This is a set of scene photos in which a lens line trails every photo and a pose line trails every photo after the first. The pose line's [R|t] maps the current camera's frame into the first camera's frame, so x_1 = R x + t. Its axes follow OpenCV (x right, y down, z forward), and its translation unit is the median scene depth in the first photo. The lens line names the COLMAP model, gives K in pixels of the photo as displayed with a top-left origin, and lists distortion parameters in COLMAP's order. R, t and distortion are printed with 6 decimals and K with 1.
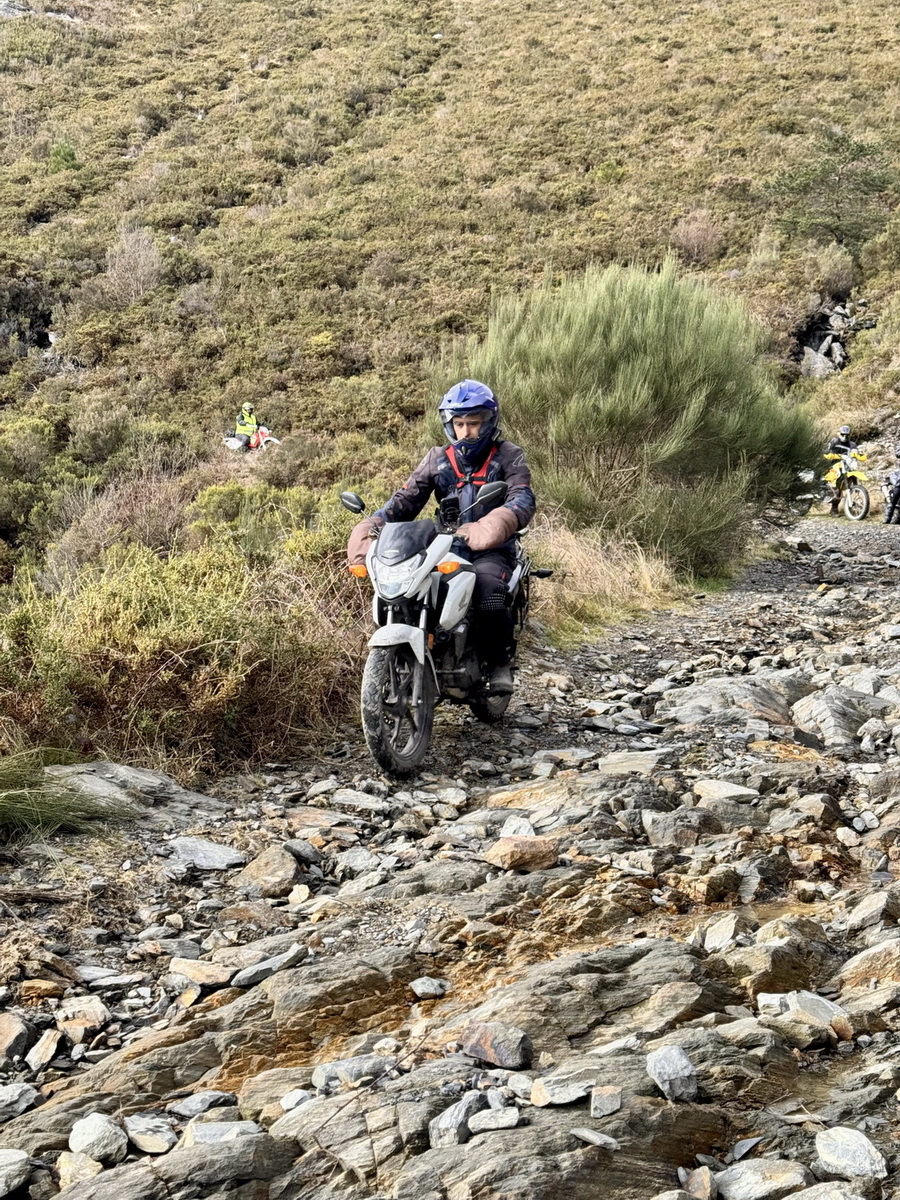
lens RADIAL K [[1643.0, 0, 444.9], [0, 1643.0, 620.6], [0, 0, 1]] dist [0.158045, -0.259371]
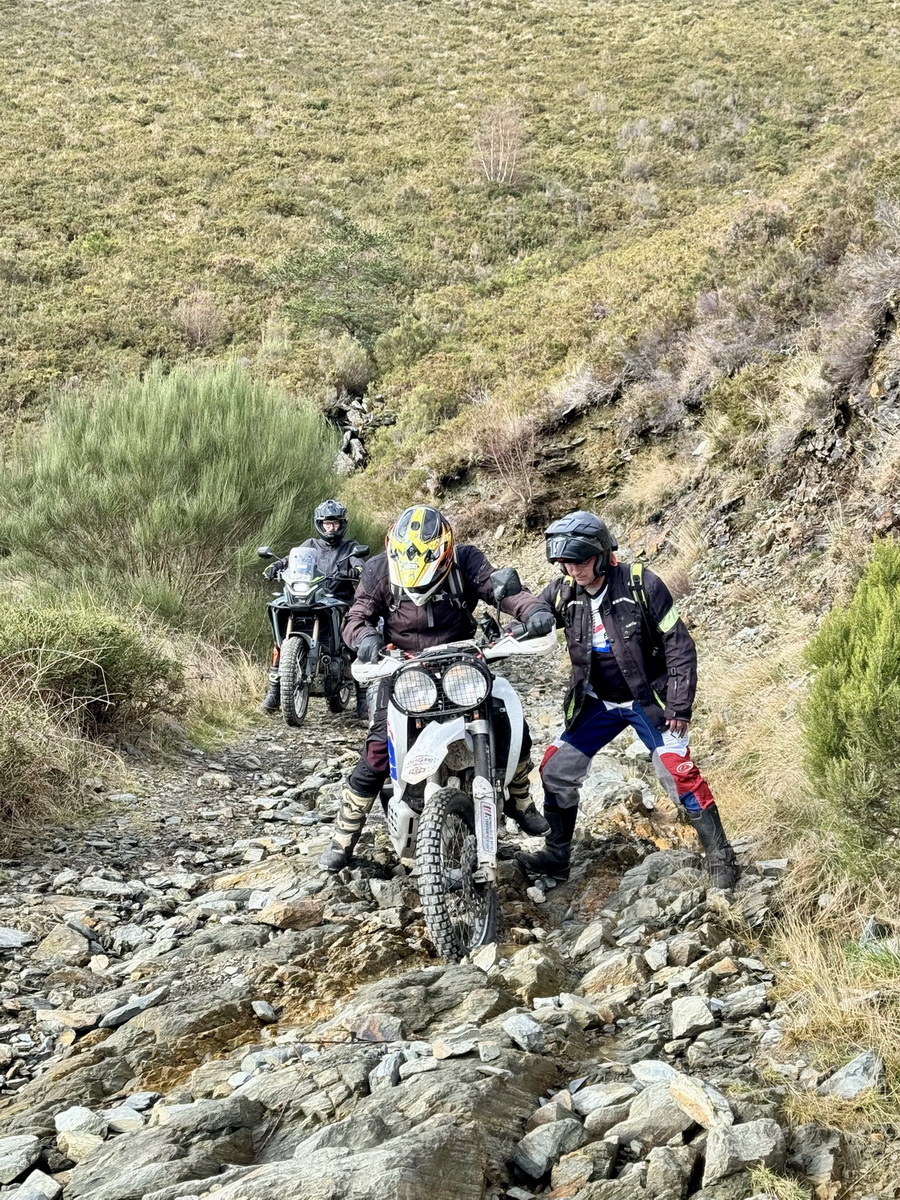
lens RADIAL K [[1876.3, 0, 450.0], [0, 1876.3, 600.0], [0, 0, 1]] dist [0.179228, -0.231193]
pose [[0.956851, -0.006882, 0.290496, -0.024693], [0.028766, 0.997052, -0.071131, 0.002262], [-0.289150, 0.076419, 0.954229, -0.031377]]
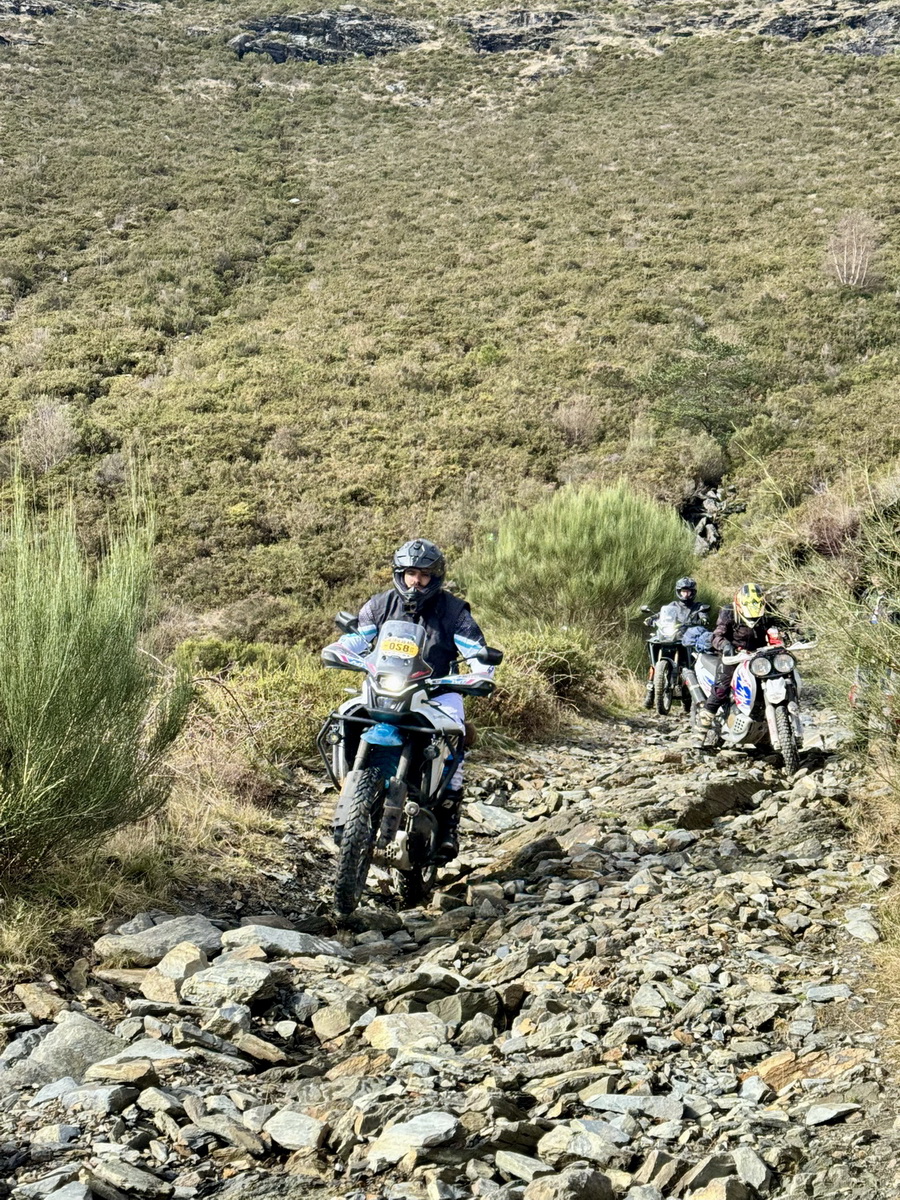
lens RADIAL K [[1876.4, 0, 439.9], [0, 1876.4, 614.4], [0, 0, 1]] dist [0.155245, -0.137575]
pose [[0.994824, 0.014607, 0.100560, -0.066677], [-0.003911, 0.994385, -0.105755, 0.025023], [-0.101540, 0.104814, 0.989294, -0.208829]]
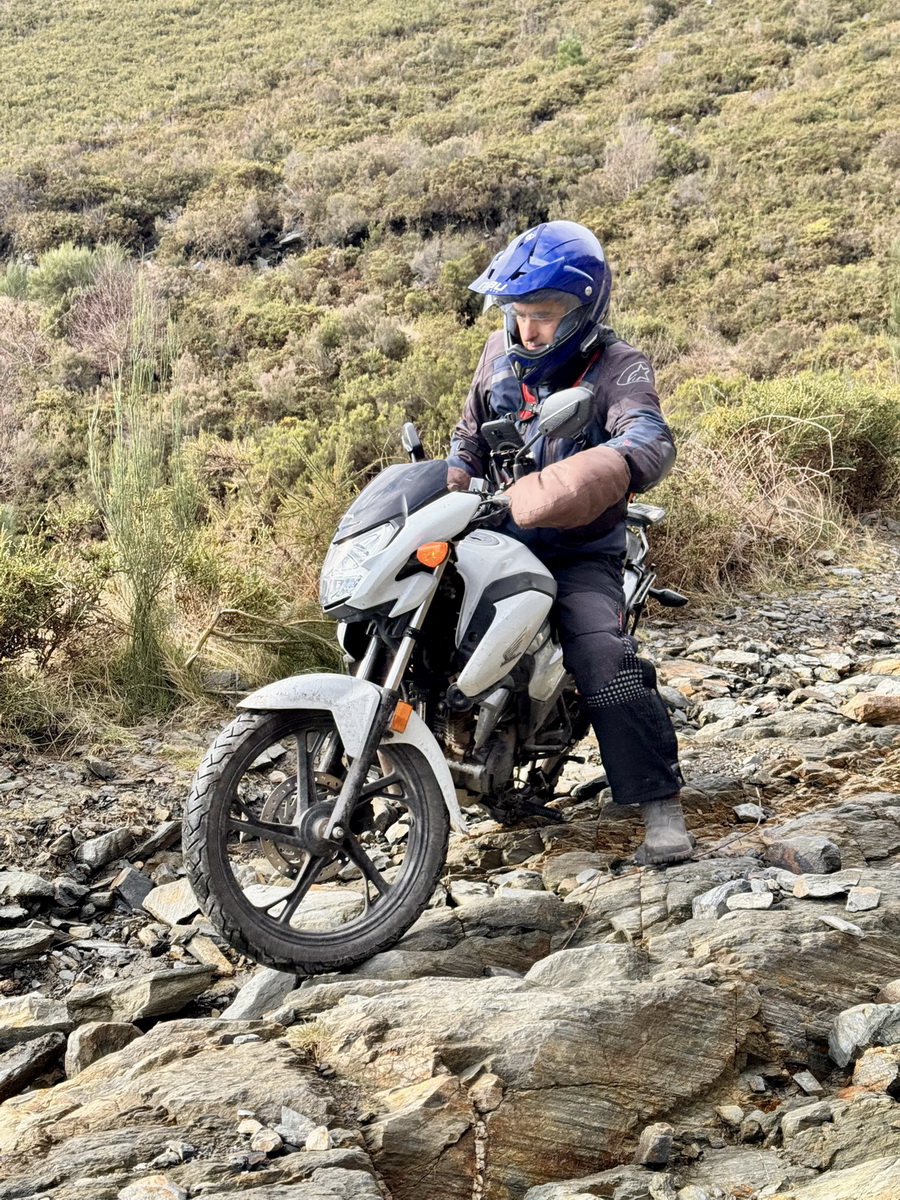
lens RADIAL K [[1655.4, 0, 445.0], [0, 1655.4, 601.9], [0, 0, 1]] dist [0.213799, -0.518590]
pose [[0.956416, 0.041490, -0.289046, 0.009502], [-0.027711, 0.998283, 0.051602, 0.003185], [0.290691, -0.041344, 0.955923, -0.007321]]
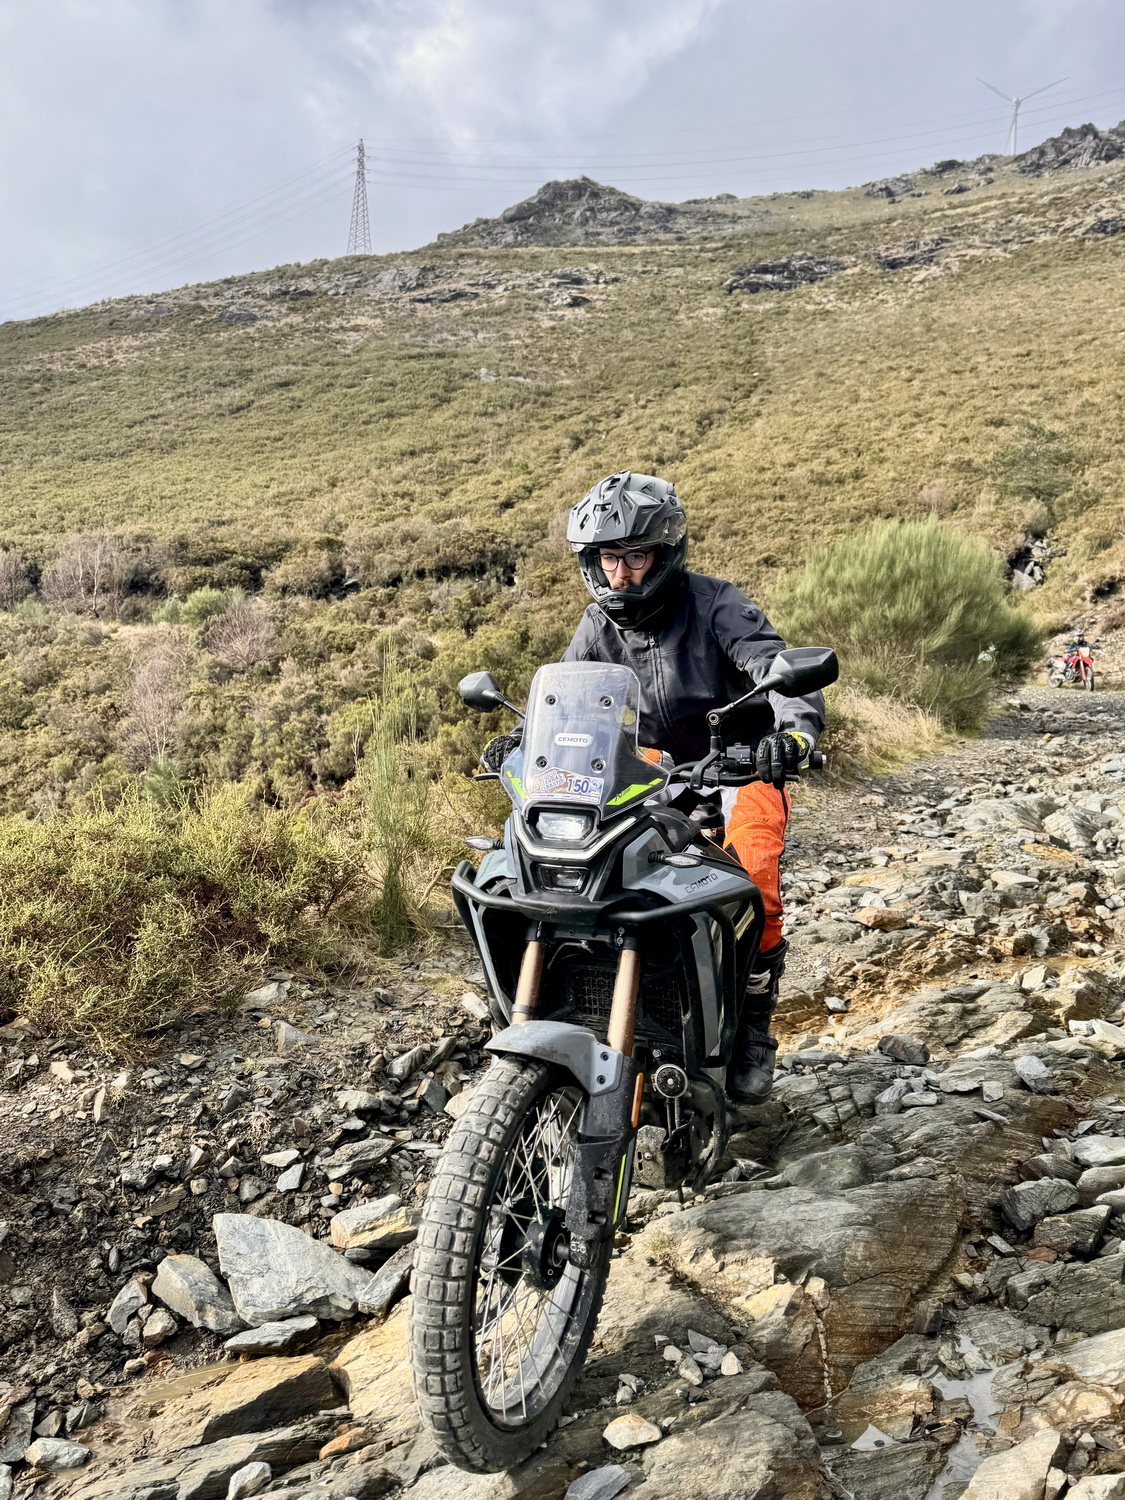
lens RADIAL K [[1035.8, 0, 559.7], [0, 1035.8, 780.0], [0, 0, 1]] dist [0.146974, -0.310512]
pose [[0.983275, 0.006175, -0.182022, -0.007984], [-0.001336, 0.999643, 0.026693, -0.001424], [0.182122, -0.026004, 0.982932, -0.000694]]
